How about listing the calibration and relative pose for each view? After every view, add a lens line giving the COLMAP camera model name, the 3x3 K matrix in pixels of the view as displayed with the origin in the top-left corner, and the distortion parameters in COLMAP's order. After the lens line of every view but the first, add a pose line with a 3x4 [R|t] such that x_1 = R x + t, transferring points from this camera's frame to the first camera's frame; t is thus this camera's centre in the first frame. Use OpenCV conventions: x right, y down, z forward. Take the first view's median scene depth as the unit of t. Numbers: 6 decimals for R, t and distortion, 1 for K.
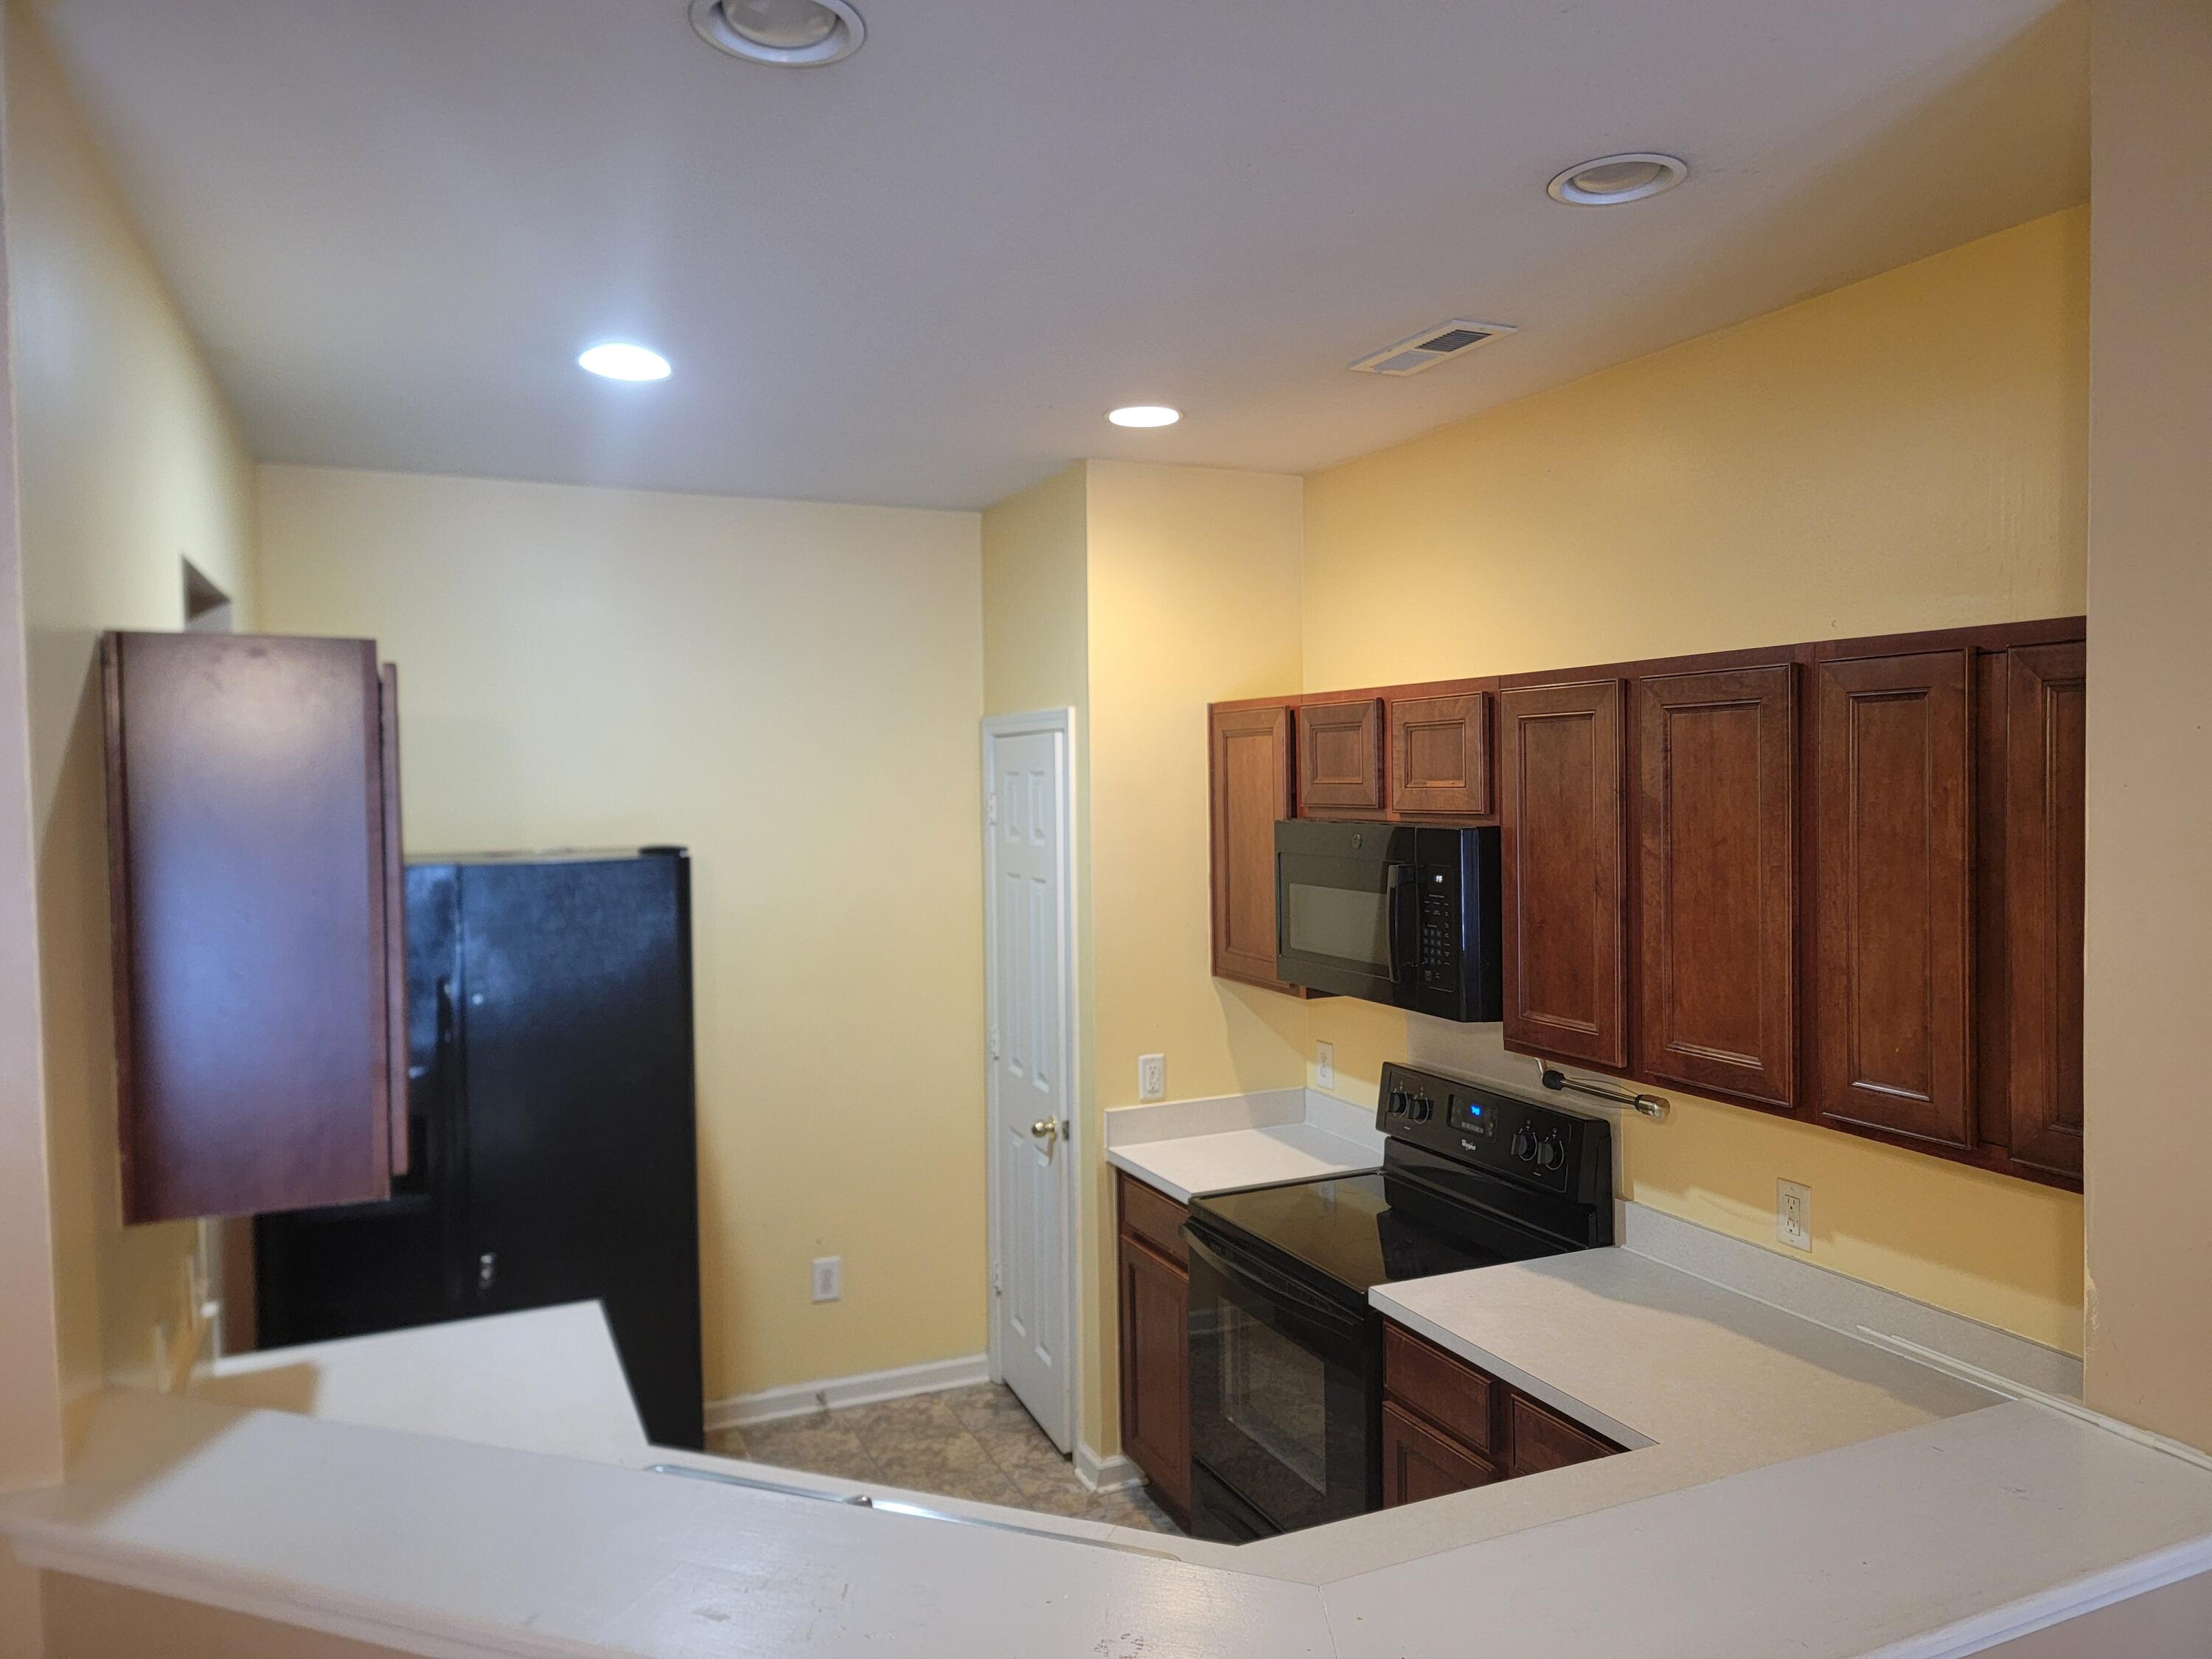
lens RADIAL K [[1489.5, 0, 1106.0], [0, 1489.5, 829.5], [0, 0, 1]] dist [0.008095, 0.000063]
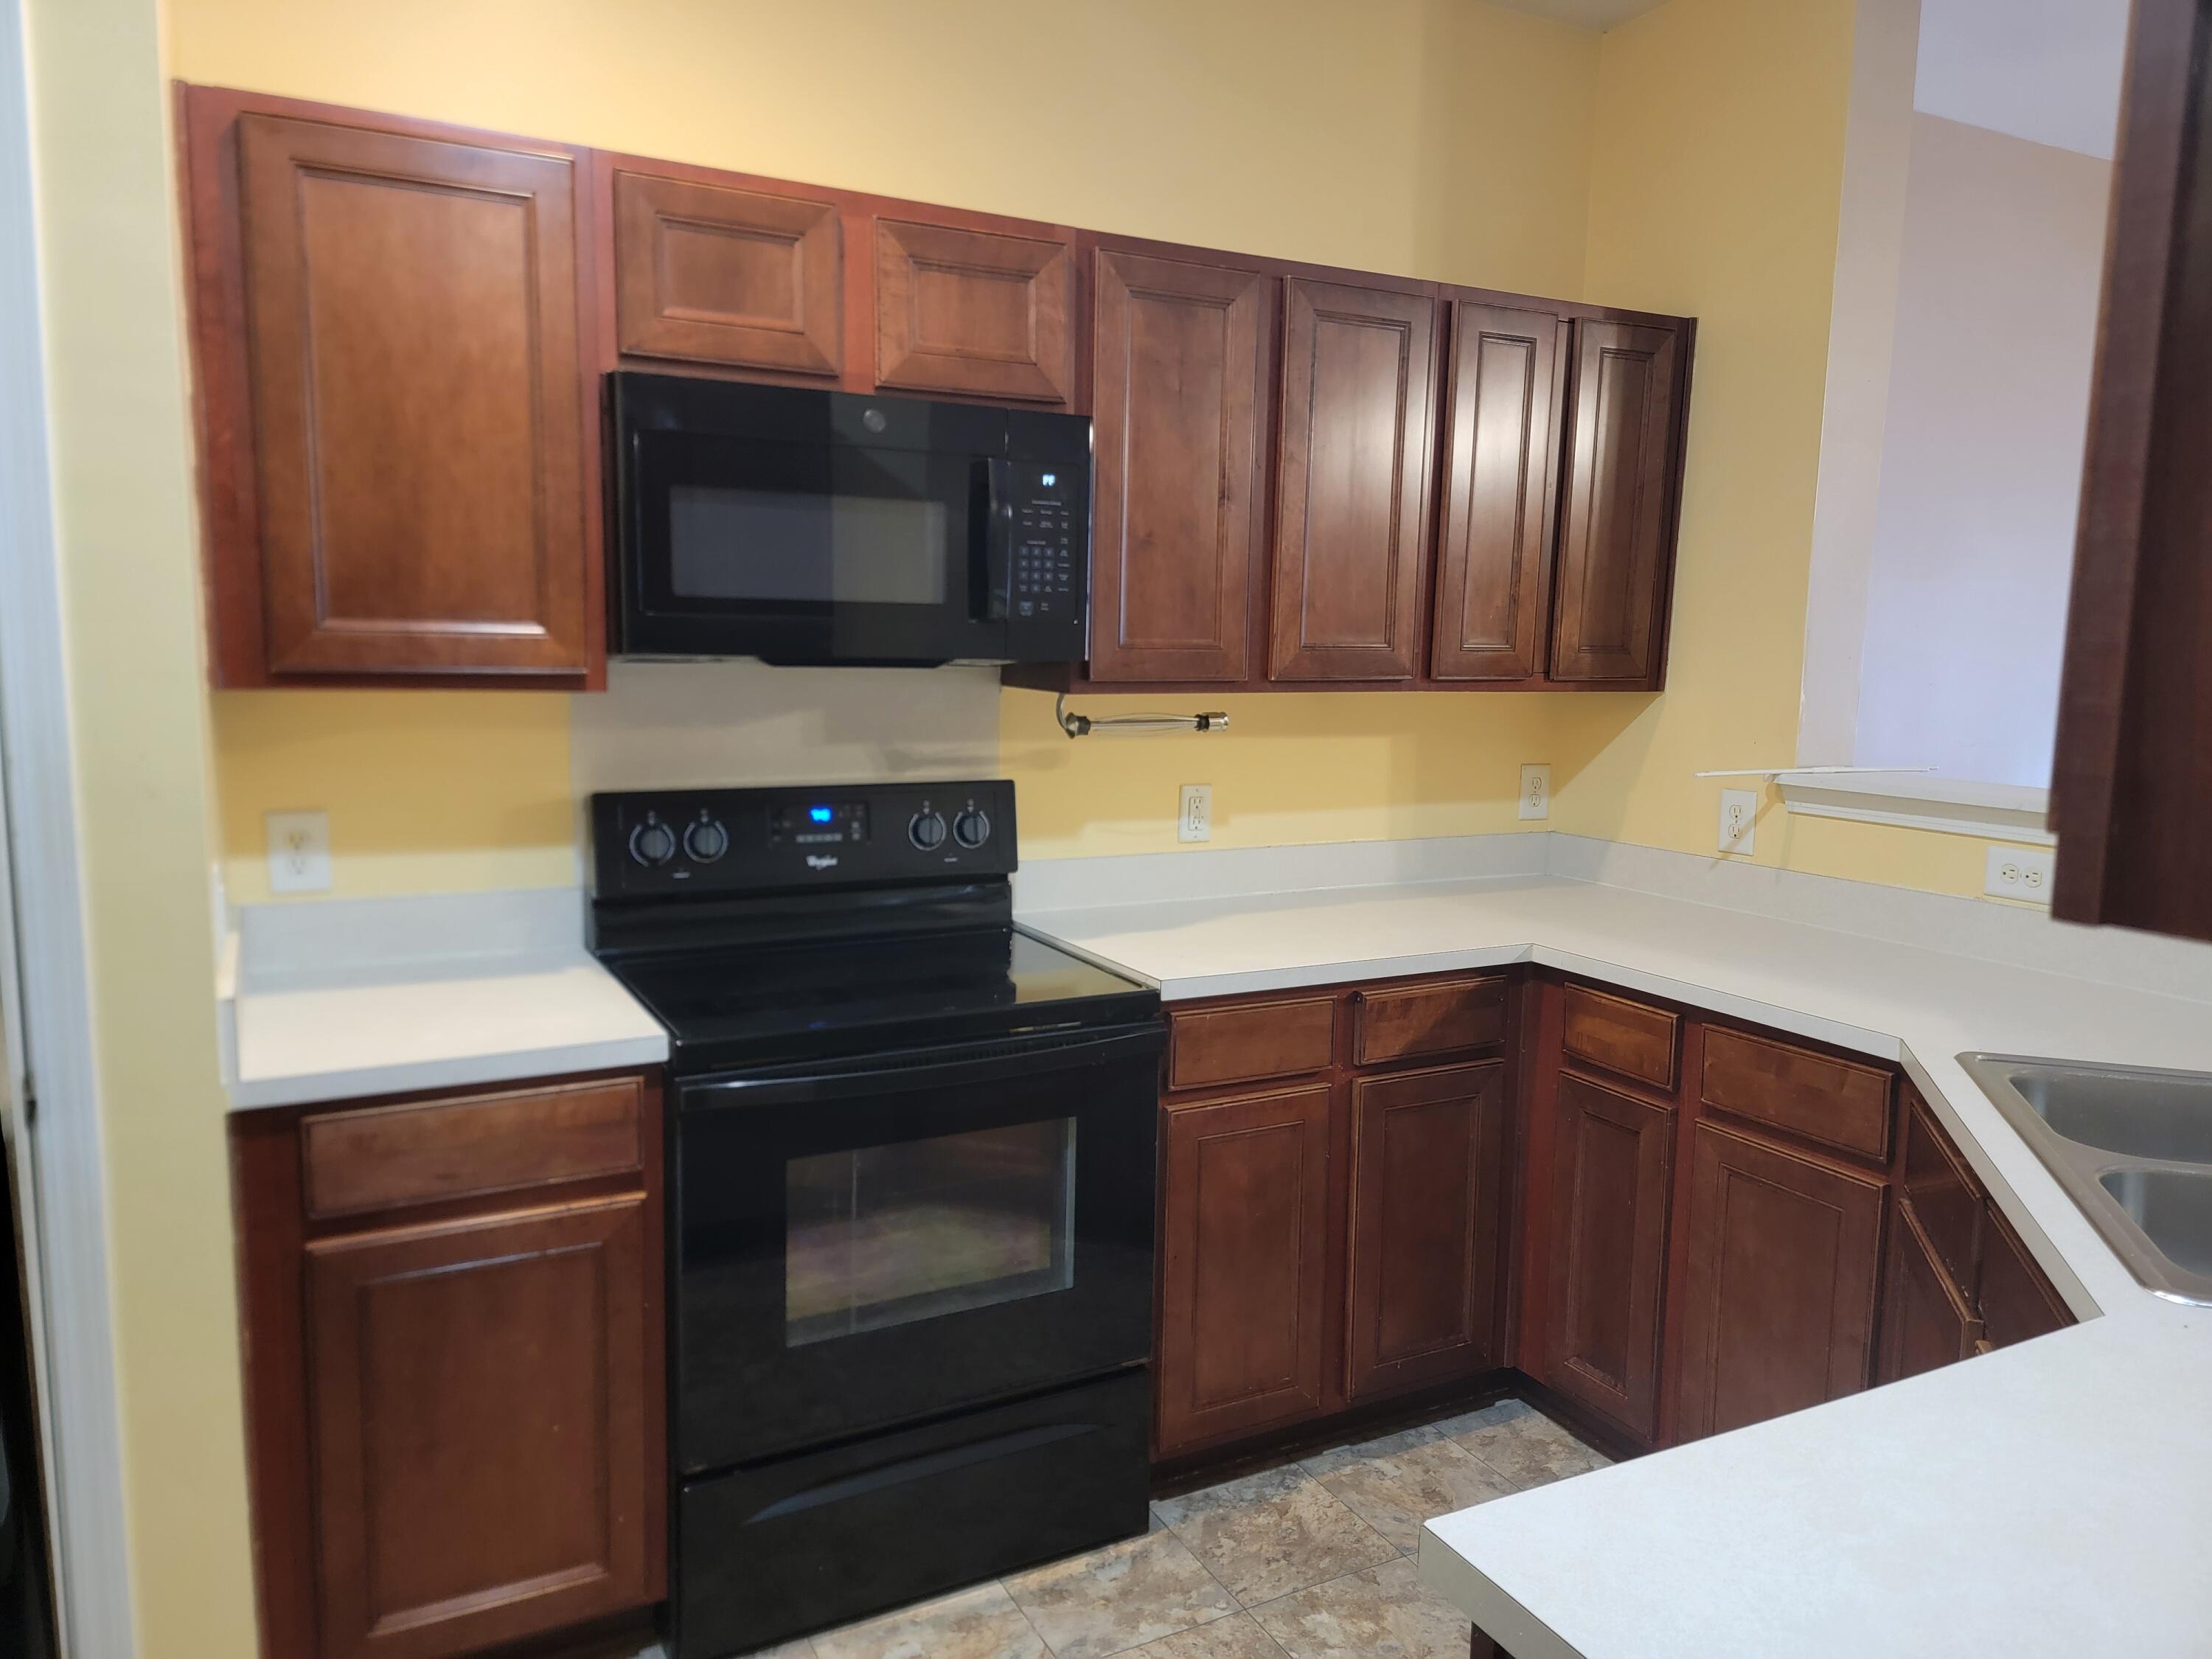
lens RADIAL K [[1489.5, 0, 1106.0], [0, 1489.5, 829.5], [0, 0, 1]] dist [0.008095, 0.000063]
pose [[-0.081227, -0.122335, 0.989159, -0.572026], [0.014036, 0.992200, 0.123863, 0.117540], [-0.996597, 0.023945, -0.078876, 1.028470]]
